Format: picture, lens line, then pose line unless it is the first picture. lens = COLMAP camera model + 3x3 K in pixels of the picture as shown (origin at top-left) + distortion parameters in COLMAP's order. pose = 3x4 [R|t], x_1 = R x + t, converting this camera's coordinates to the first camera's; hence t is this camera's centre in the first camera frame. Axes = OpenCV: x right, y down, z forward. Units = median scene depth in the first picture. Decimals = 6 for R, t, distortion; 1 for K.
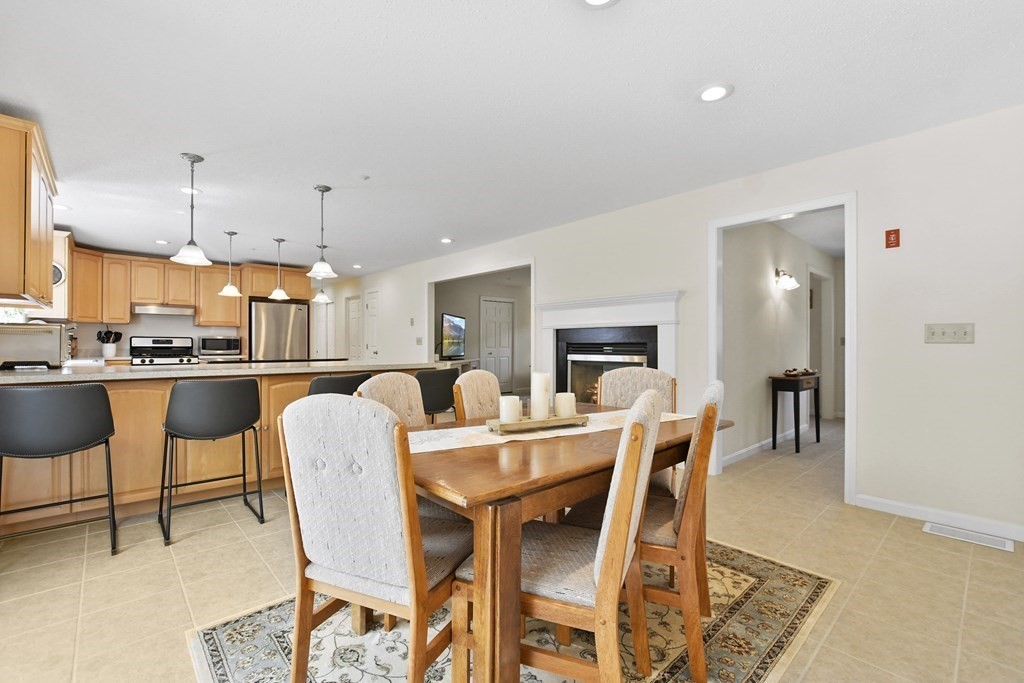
lens RADIAL K [[449.5, 0, 509.4], [0, 449.5, 342.9], [0, 0, 1]] dist [-0.016609, 0.004906]
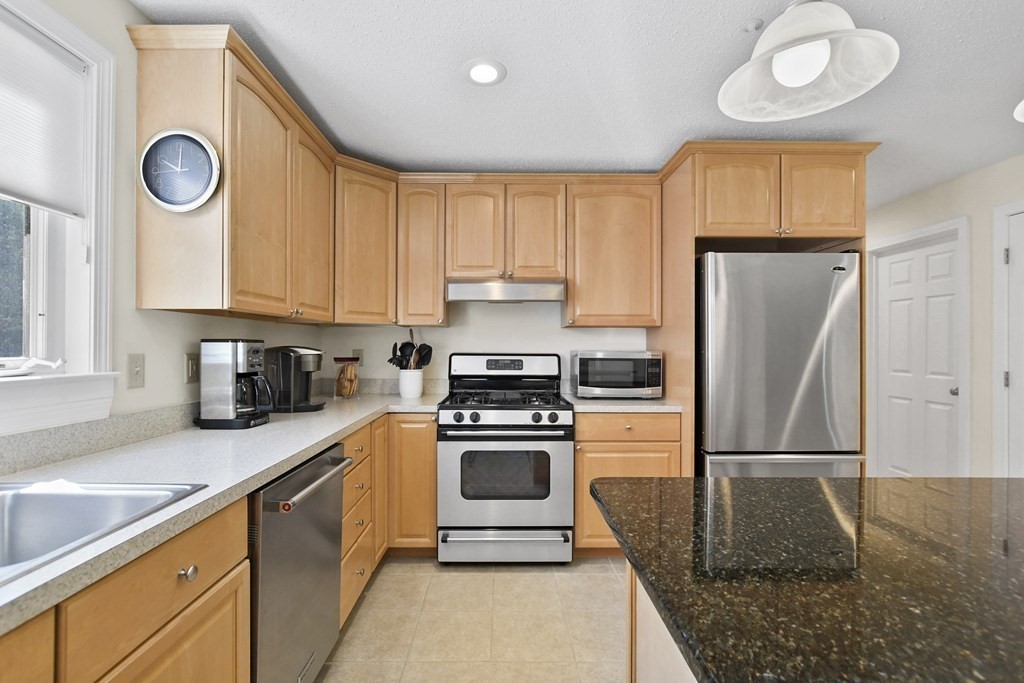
lens RADIAL K [[449.5, 0, 501.6], [0, 449.5, 345.8], [0, 0, 1]] dist [-0.016609, 0.004906]
pose [[0.736759, -0.000523, -0.676155, -0.493264], [0.000607, 1.000000, -0.000113, -0.022340], [0.676155, -0.000327, 0.736760, 0.690837]]
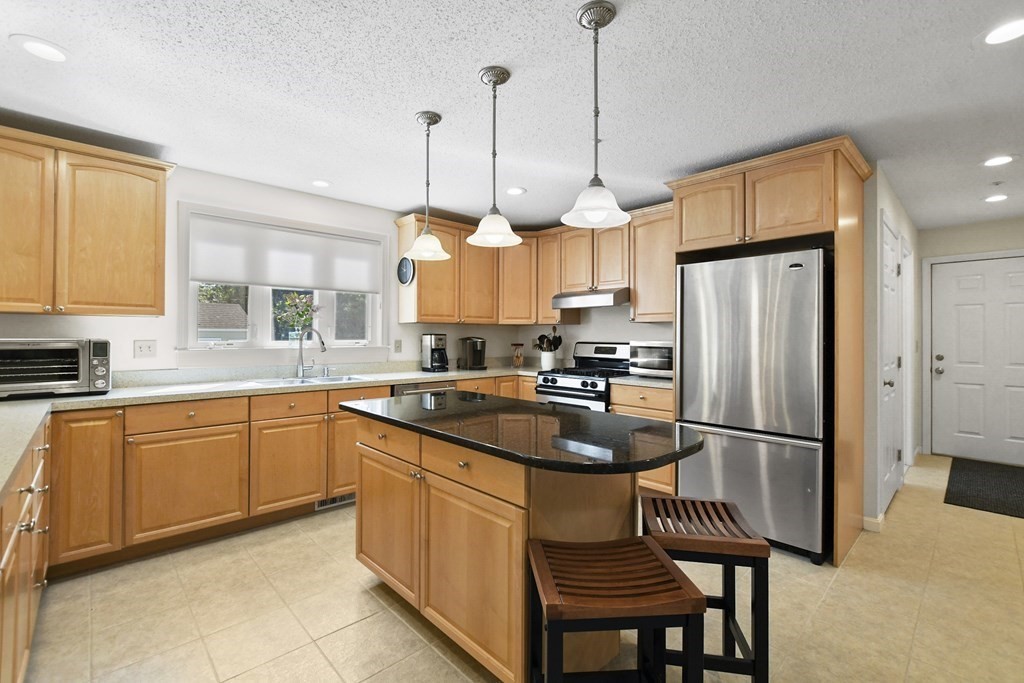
lens RADIAL K [[449.5, 0, 505.9], [0, 449.5, 333.1], [0, 0, 1]] dist [-0.016609, 0.004906]
pose [[0.010593, -0.009412, -0.999900, -0.145144], [-0.000684, 0.999955, -0.009420, -0.021920], [0.999944, 0.000784, 0.010586, 0.886043]]
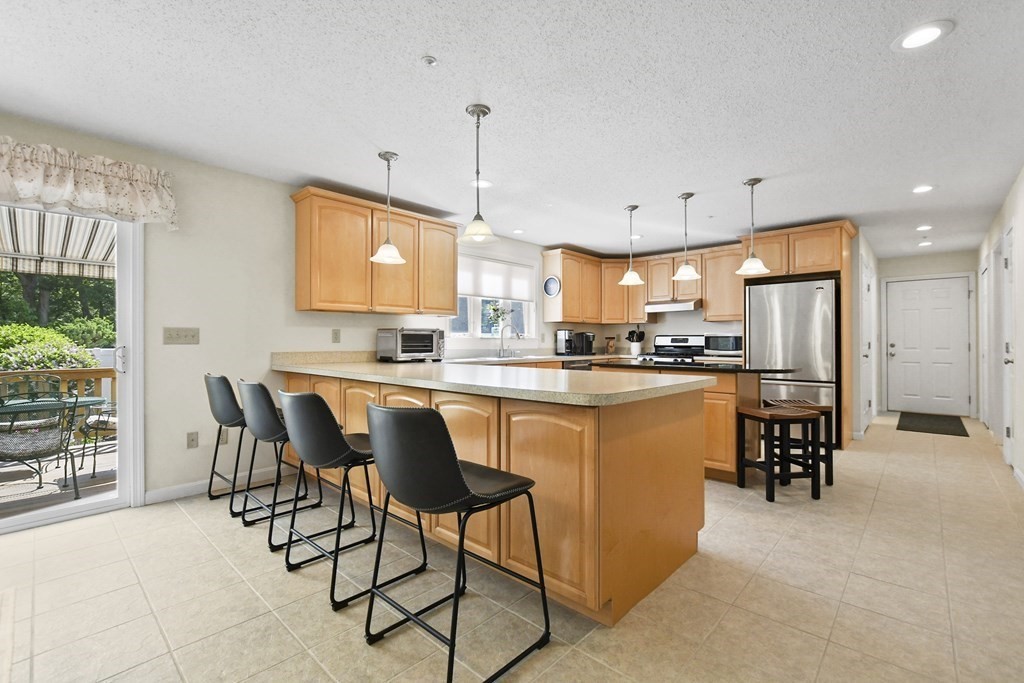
lens RADIAL K [[449.5, 0, 504.4], [0, 449.5, 337.7], [0, 0, 1]] dist [-0.016609, 0.004906]
pose [[0.072309, -0.010986, -0.997322, 0.146926], [0.003724, 0.999935, -0.010745, 0.000362], [0.997375, -0.002937, 0.072345, 0.583997]]
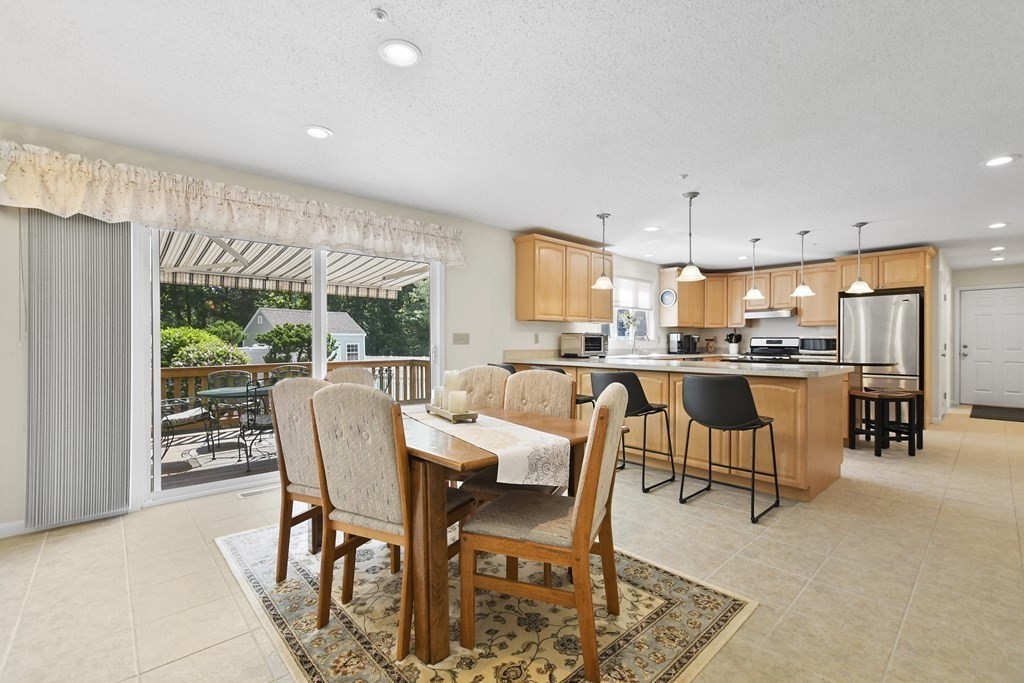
lens RADIAL K [[449.5, 0, 504.2], [0, 449.5, 343.0], [0, 0, 1]] dist [-0.016609, 0.004906]
pose [[-0.005567, -0.000204, -0.999984, 0.367538], [0.001668, 0.999999, -0.000213, -0.000984], [0.999983, -0.001669, -0.005567, 0.338372]]
